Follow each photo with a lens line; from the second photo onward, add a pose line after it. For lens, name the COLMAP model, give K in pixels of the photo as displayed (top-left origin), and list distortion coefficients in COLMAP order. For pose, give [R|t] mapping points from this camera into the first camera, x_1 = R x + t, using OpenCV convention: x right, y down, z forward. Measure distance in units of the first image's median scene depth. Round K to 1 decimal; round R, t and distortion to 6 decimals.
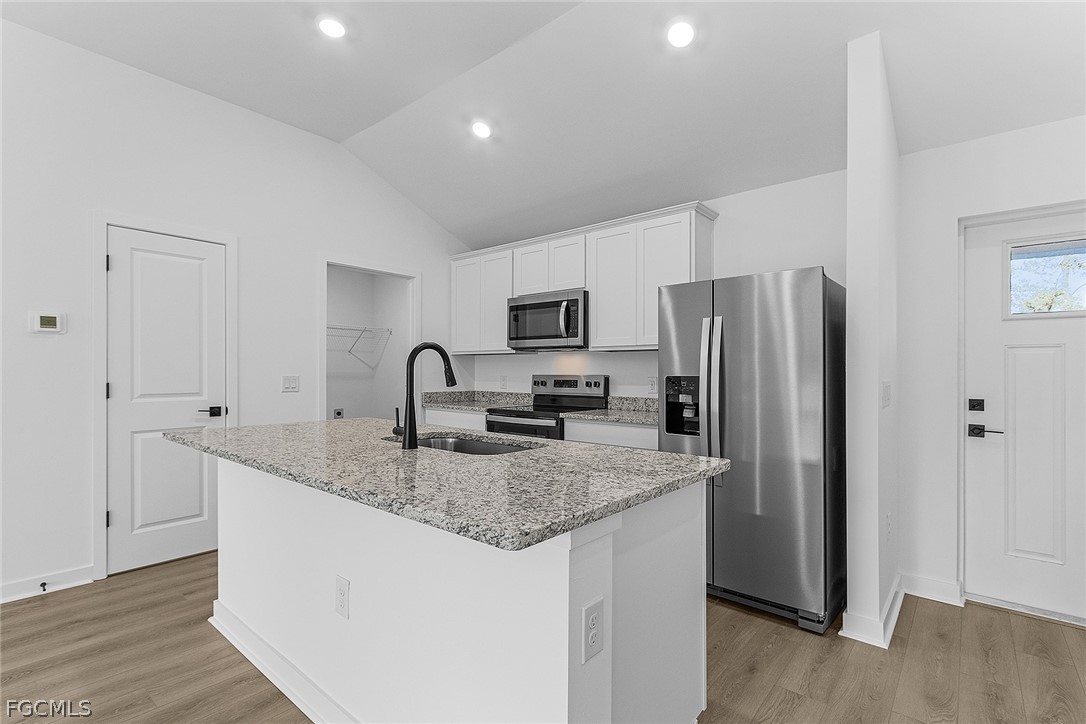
lens RADIAL K [[512.3, 0, 518.0], [0, 512.3, 374.0], [0, 0, 1]] dist [0.004758, -0.000749]
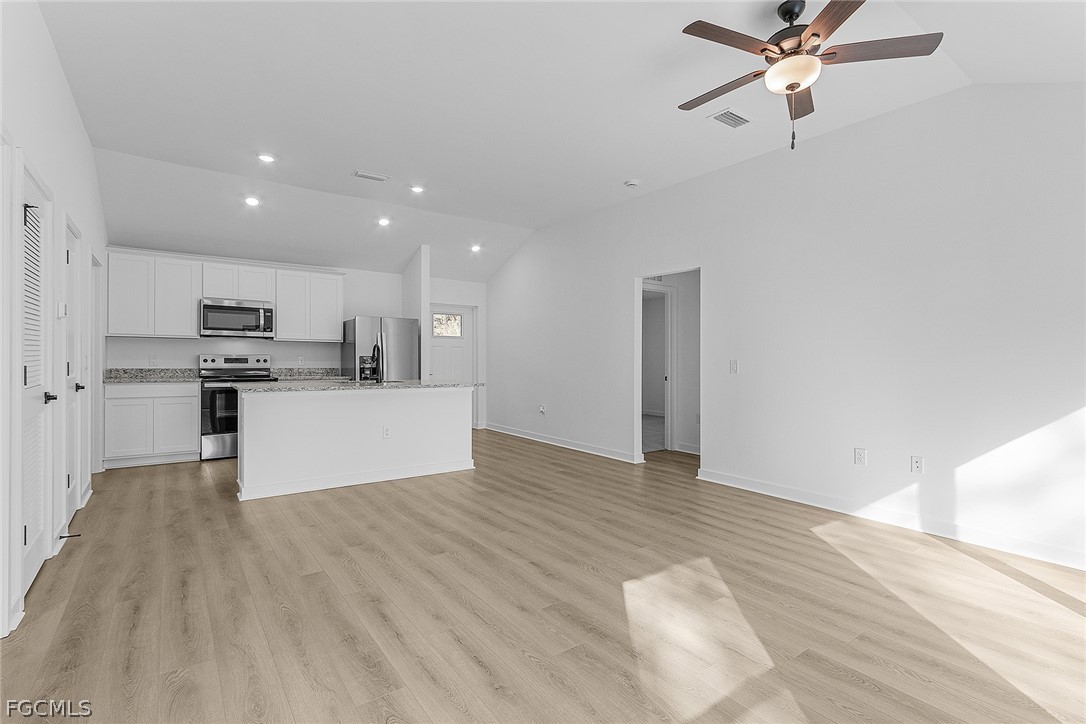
lens RADIAL K [[512.3, 0, 542.3], [0, 512.3, 369.3], [0, 0, 1]] dist [0.004758, -0.000749]
pose [[0.222540, -0.027018, 0.974549, -1.268702], [-0.008385, 0.999526, 0.029626, -0.008359], [-0.974888, -0.014764, 0.222208, -0.213904]]
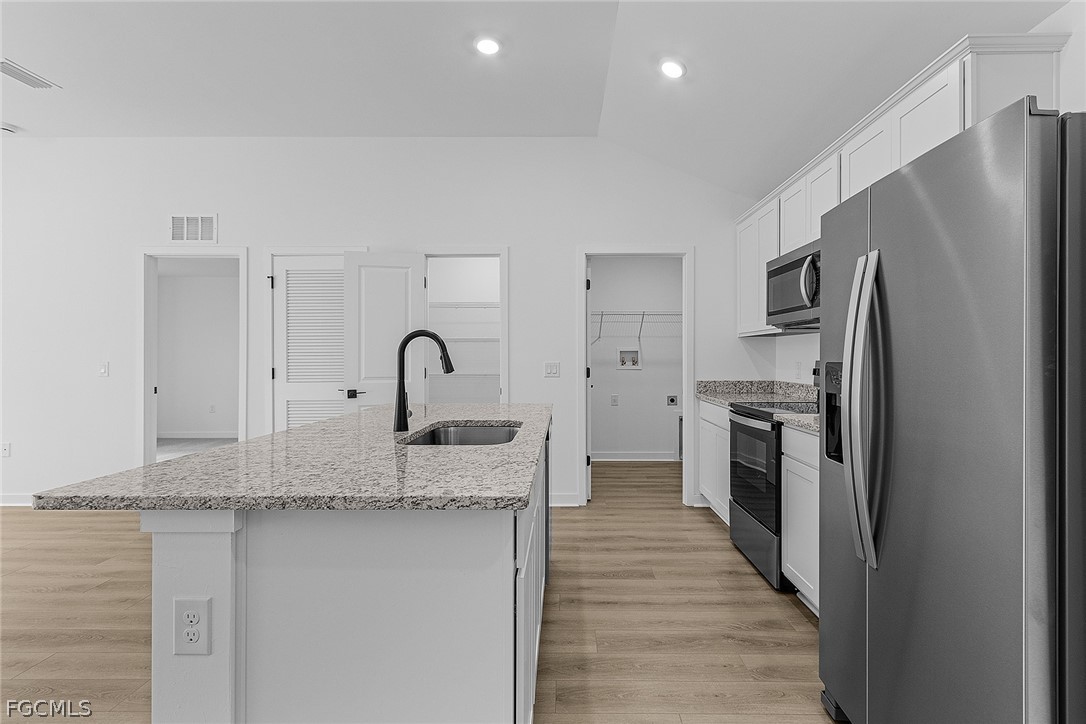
lens RADIAL K [[512.3, 0, 548.6], [0, 512.3, 360.4], [0, 0, 1]] dist [0.004758, -0.000749]
pose [[0.650337, -0.005008, -0.759629, 0.393030], [0.004354, 0.999986, -0.002865, 0.001993], [0.759633, -0.001444, 0.650350, 0.265079]]
